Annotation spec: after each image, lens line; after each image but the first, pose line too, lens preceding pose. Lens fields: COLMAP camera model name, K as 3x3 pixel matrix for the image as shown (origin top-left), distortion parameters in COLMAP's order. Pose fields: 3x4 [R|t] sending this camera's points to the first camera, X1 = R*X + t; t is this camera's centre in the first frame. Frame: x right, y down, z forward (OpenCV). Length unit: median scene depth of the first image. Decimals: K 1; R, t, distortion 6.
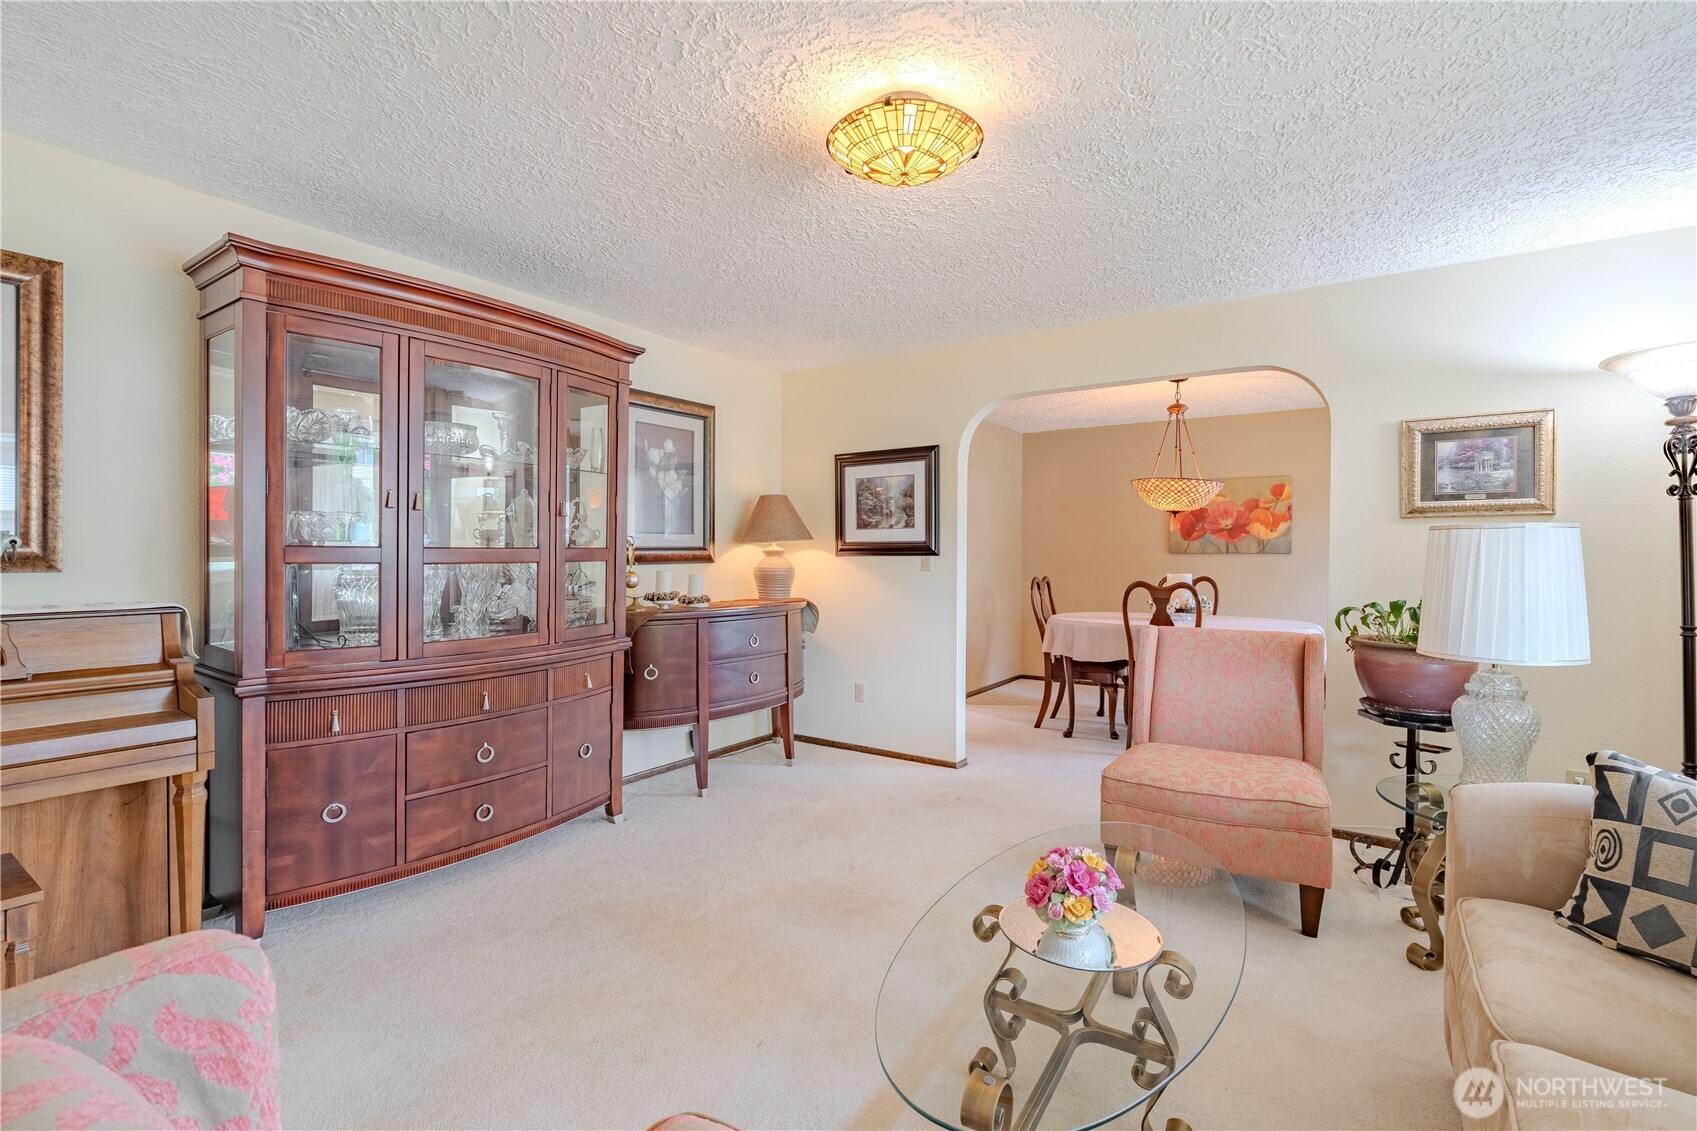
lens RADIAL K [[754.8, 0, 848.5], [0, 754.8, 565.5], [0, 0, 1]] dist [-0.008820, 0.001032]
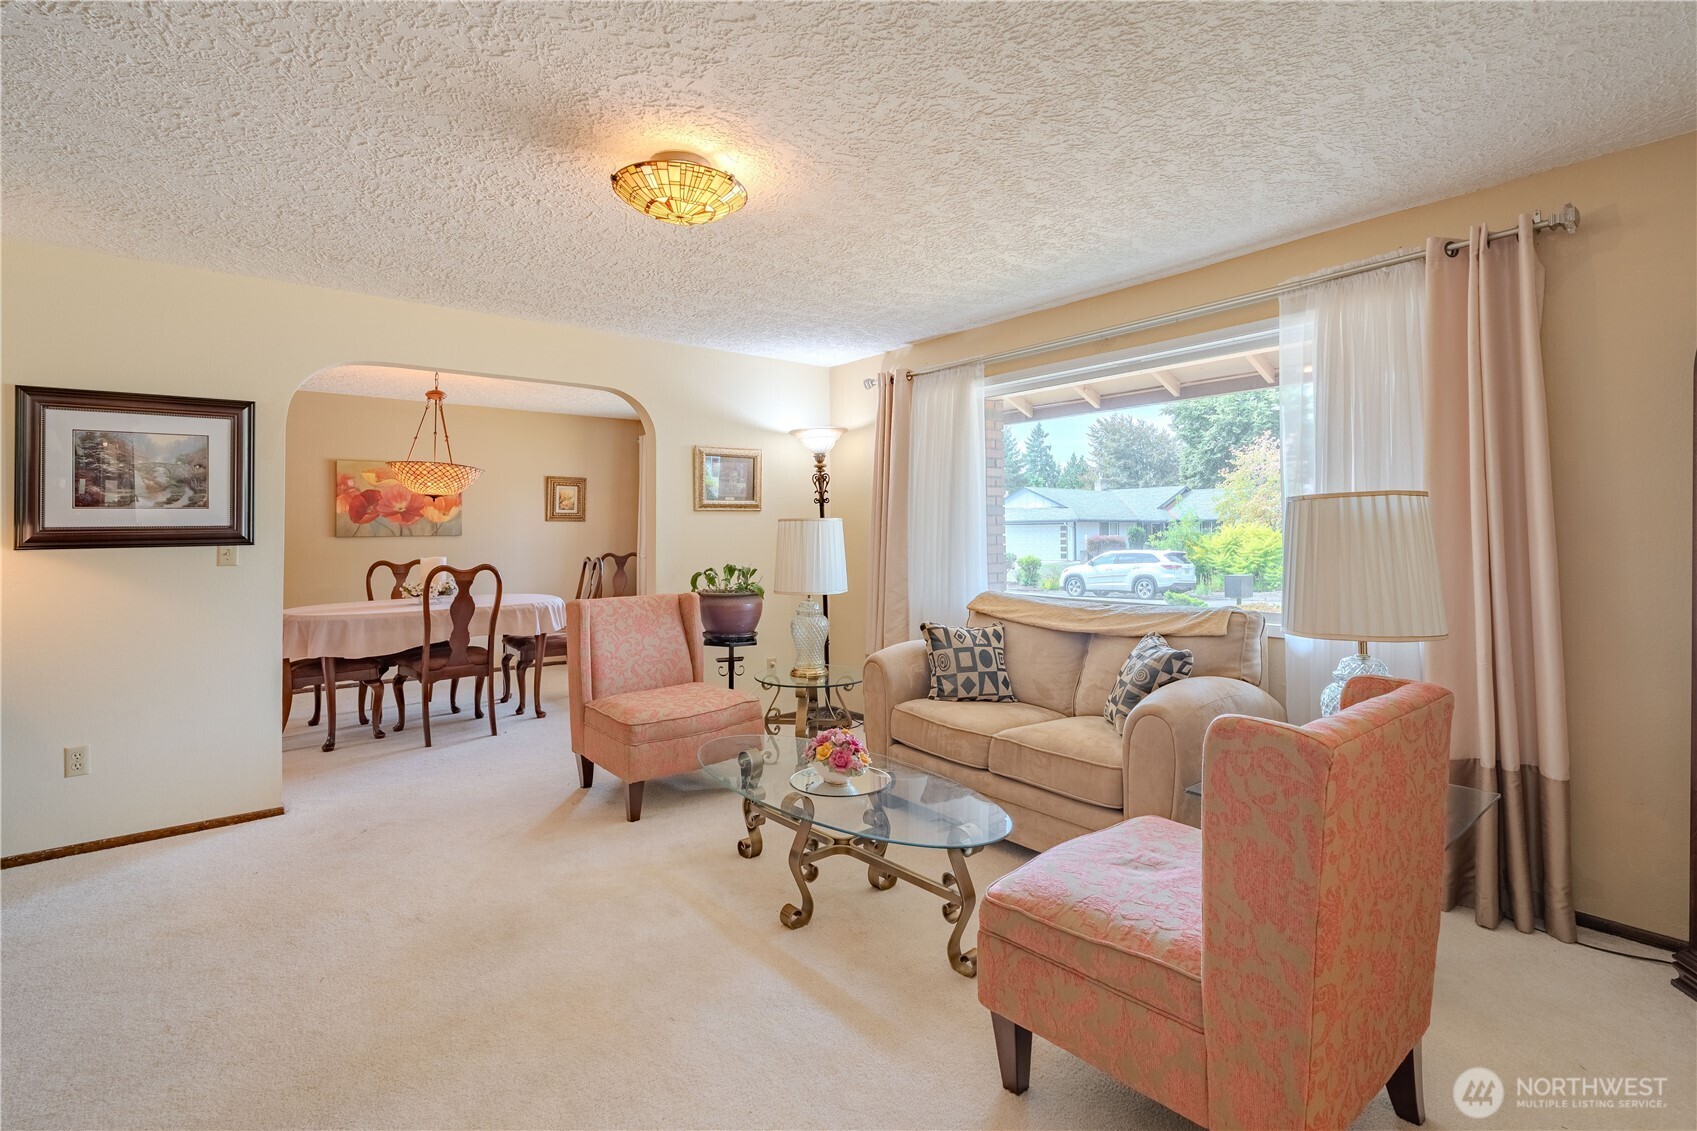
lens RADIAL K [[776.2, 0, 847.4], [0, 776.2, 516.2], [0, 0, 1]] dist [-0.009989, 0.000323]
pose [[0.293174, 0.009973, 0.956007, -0.444770], [0.026816, 0.999466, -0.018650, -0.010985], [-0.955683, 0.031104, 0.292750, 0.183892]]
